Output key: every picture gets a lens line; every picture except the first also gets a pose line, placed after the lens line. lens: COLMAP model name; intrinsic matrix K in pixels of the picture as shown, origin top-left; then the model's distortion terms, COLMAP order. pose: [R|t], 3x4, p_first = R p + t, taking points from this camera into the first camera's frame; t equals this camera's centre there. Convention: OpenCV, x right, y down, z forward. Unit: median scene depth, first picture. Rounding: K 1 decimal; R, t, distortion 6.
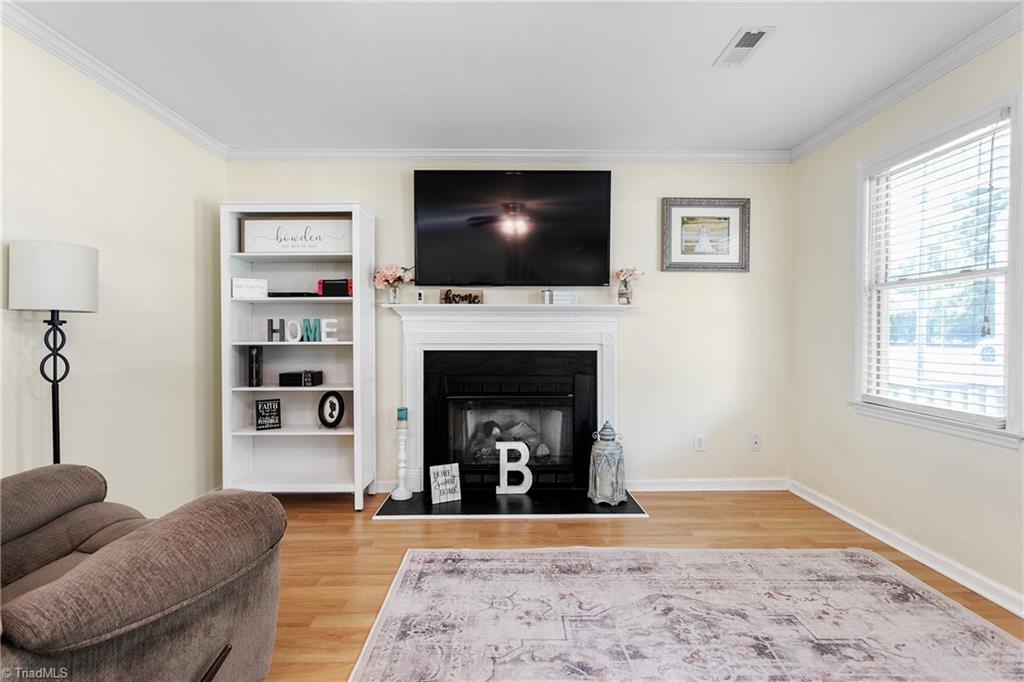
lens RADIAL K [[481.5, 0, 512.0], [0, 481.5, 341.0], [0, 0, 1]] dist [0.002219, 0.001576]
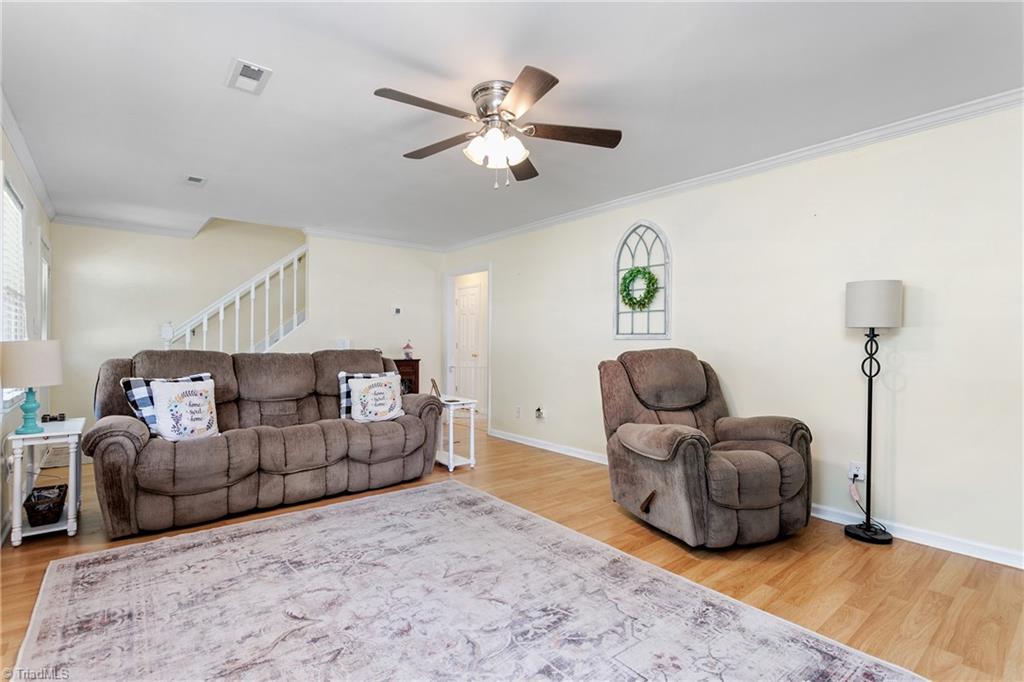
lens RADIAL K [[481.5, 0, 512.0], [0, 481.5, 341.0], [0, 0, 1]] dist [0.002219, 0.001576]
pose [[-0.777354, -0.006384, -0.629031, 0.476363], [-0.016973, 0.999797, 0.010829, -0.012035], [0.628834, 0.019095, -0.777305, 0.871430]]
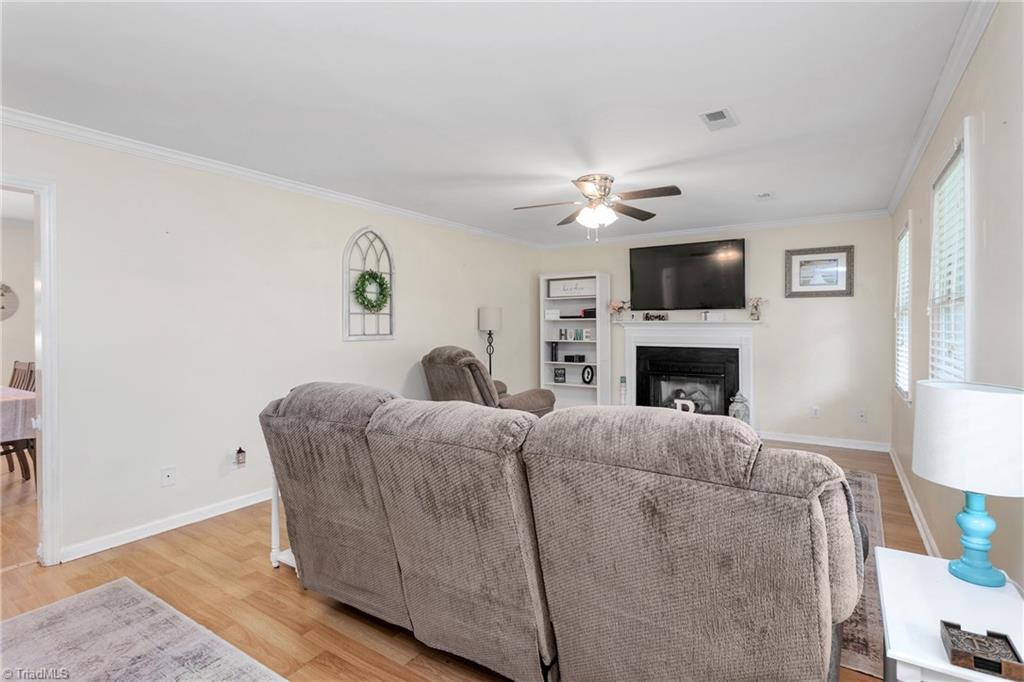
lens RADIAL K [[481.5, 0, 512.0], [0, 481.5, 341.0], [0, 0, 1]] dist [0.002219, 0.001576]
pose [[0.817623, 0.016582, -0.575515, 0.499204], [-0.004416, 0.999736, 0.022531, -0.038635], [0.575736, -0.015880, 0.817481, -0.781275]]
